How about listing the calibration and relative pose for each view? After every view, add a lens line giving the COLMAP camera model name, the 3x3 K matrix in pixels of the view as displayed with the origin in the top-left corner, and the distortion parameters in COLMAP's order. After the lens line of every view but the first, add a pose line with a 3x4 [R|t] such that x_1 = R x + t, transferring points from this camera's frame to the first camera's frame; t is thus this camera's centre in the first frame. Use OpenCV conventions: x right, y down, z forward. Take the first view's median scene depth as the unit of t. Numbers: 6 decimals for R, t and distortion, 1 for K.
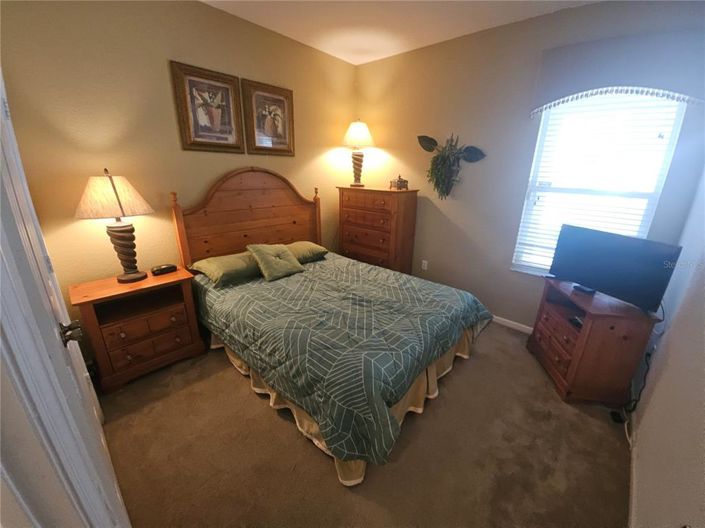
lens RADIAL K [[286.3, 0, 356.6], [0, 286.3, 266.5], [0, 0, 1]] dist [-0.001219, -0.000303]
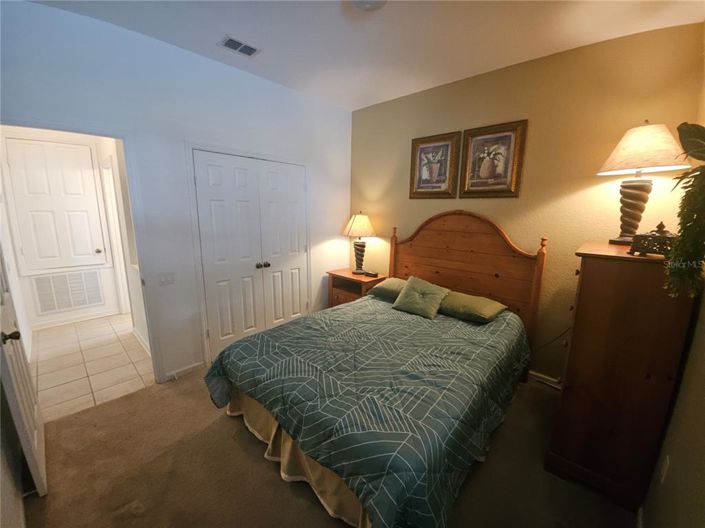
lens RADIAL K [[286.3, 0, 356.6], [0, 286.3, 266.5], [0, 0, 1]] dist [-0.001219, -0.000303]
pose [[-0.011555, 0.178438, -0.983883, 0.748280], [-0.334113, 0.926708, 0.171993, -0.236468], [0.942462, 0.330716, 0.048910, 0.737635]]
